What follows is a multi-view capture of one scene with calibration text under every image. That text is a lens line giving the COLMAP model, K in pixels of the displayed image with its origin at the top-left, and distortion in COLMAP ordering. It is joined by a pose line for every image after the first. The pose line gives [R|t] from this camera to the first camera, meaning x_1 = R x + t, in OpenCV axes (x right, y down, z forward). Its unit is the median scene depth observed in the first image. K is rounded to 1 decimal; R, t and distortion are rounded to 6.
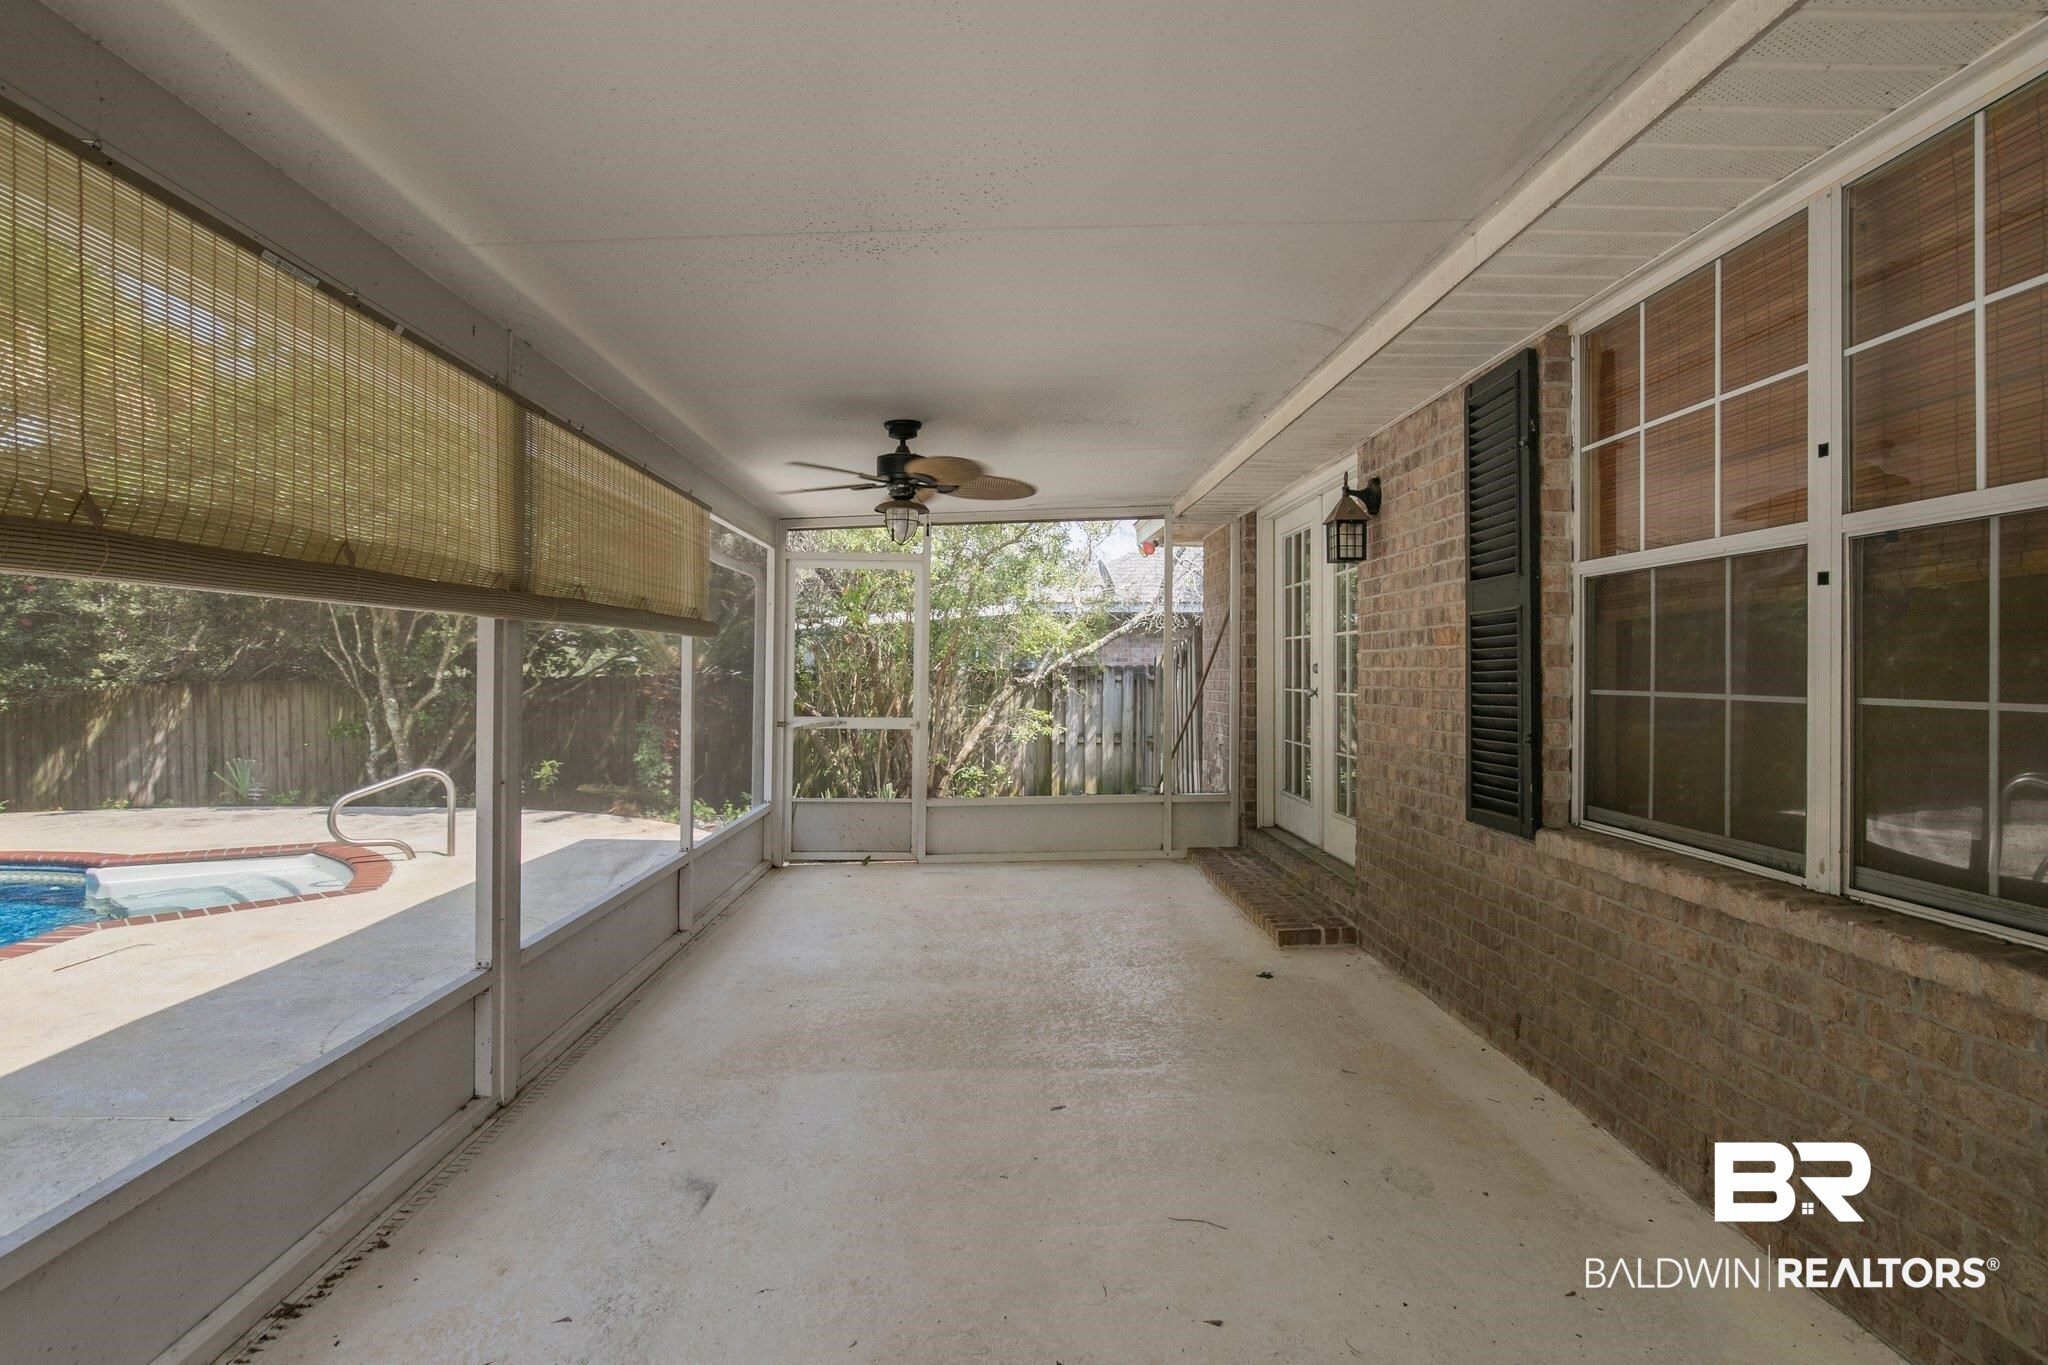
lens RADIAL K [[981.7, 0, 1024.0], [0, 981.7, 682.5], [0, 0, 1]] dist [-0.005862, -0.000114]
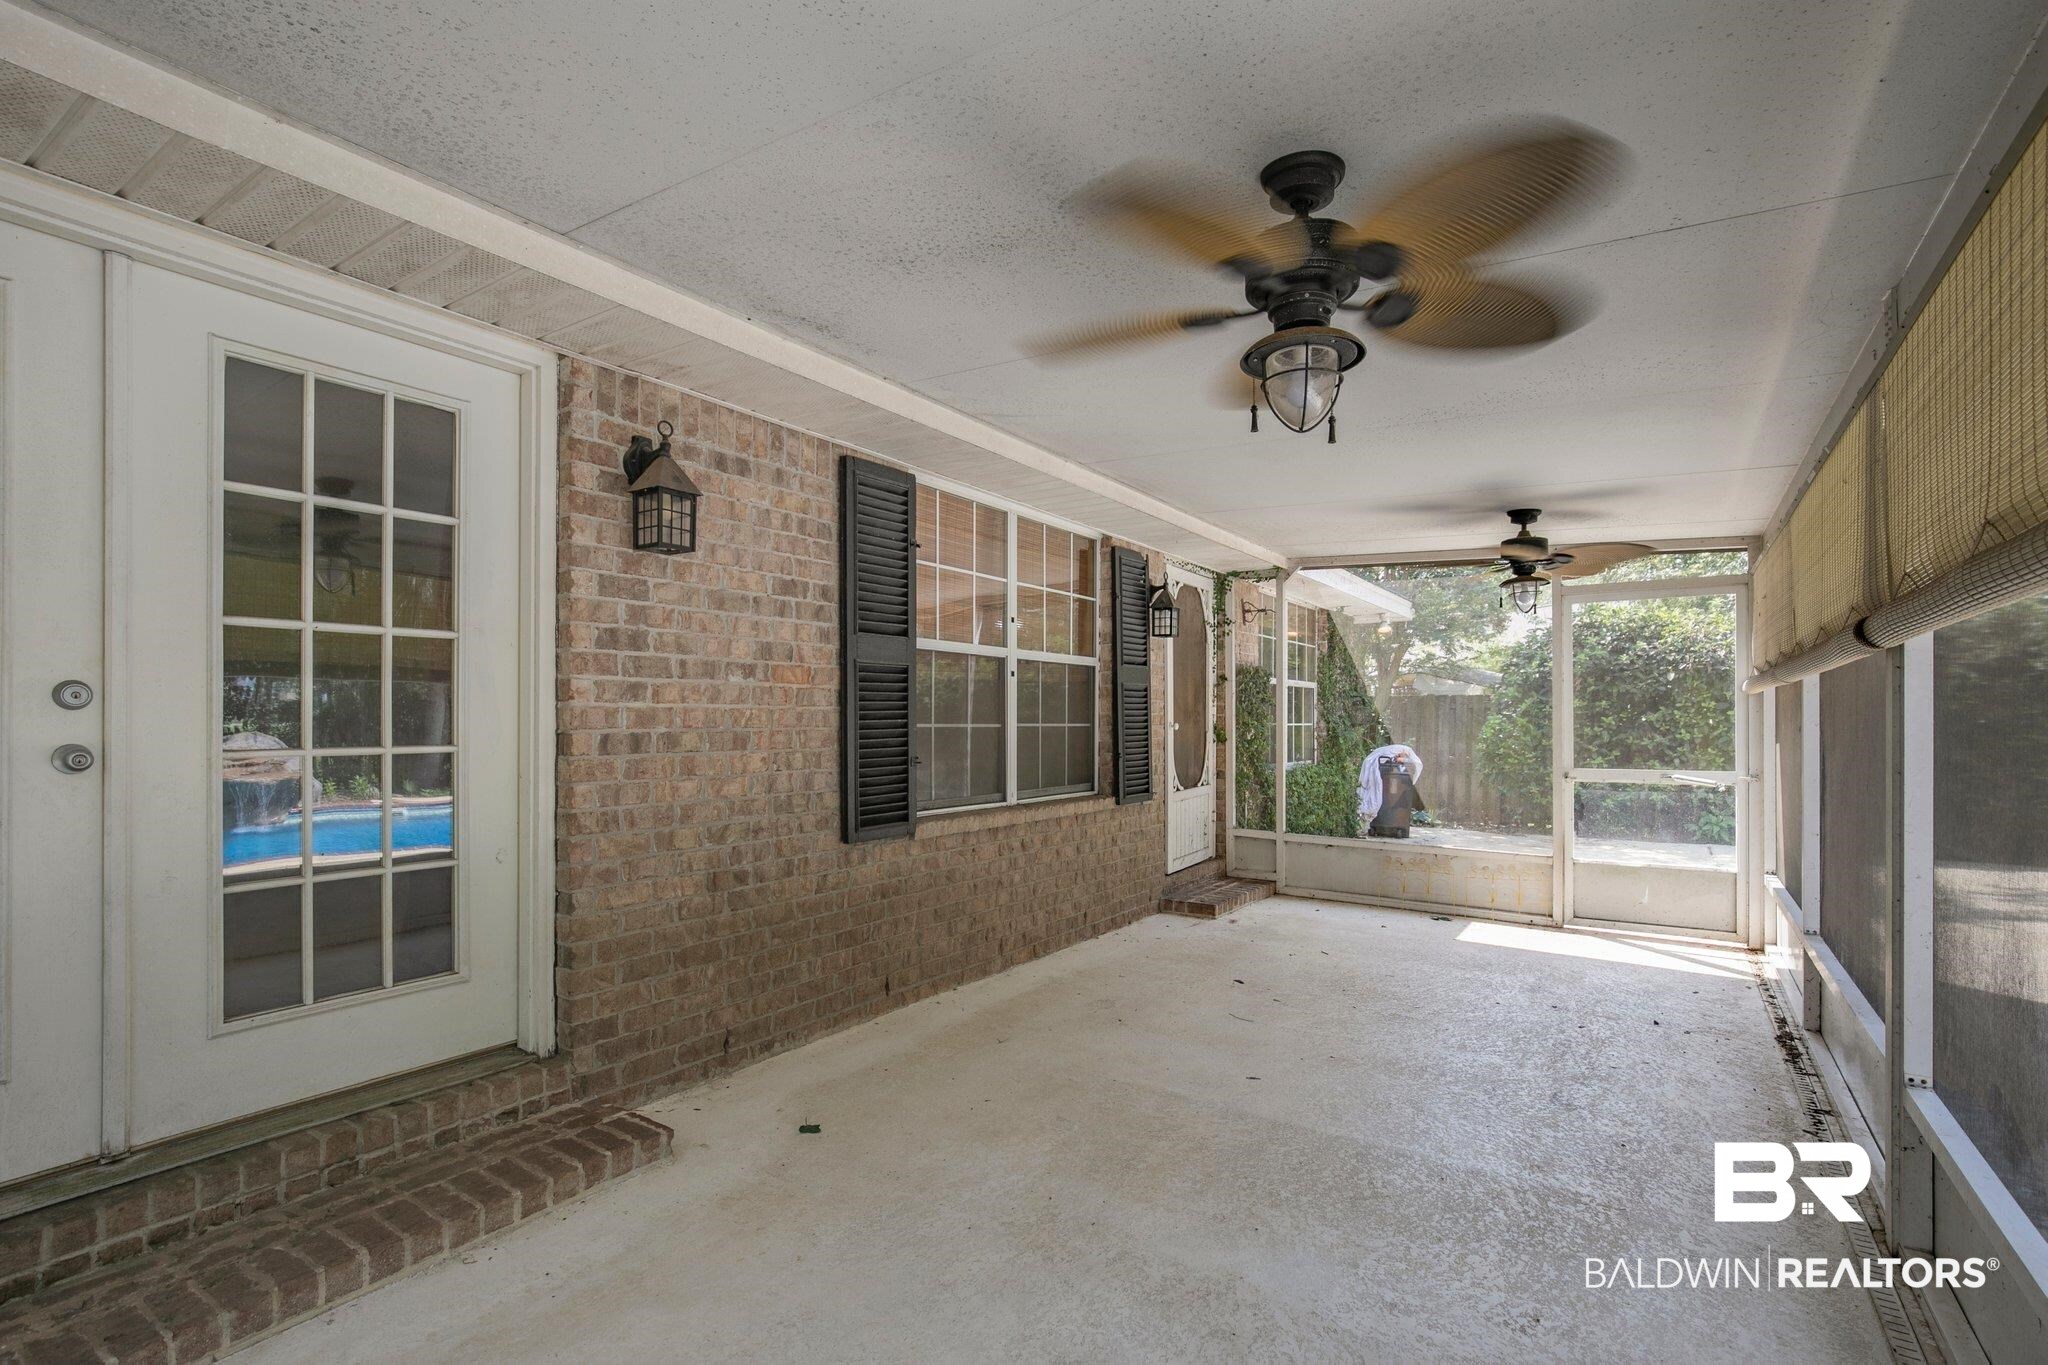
lens RADIAL K [[949.3, 0, 1023.4], [0, 949.3, 724.5], [0, 0, 1]] dist [0.000556, 0.000078]
pose [[-0.810472, -0.011514, 0.585665, -0.384060], [-0.000668, 0.999824, 0.018732, -0.017710], [-0.585778, 0.014790, -0.810337, 1.963780]]
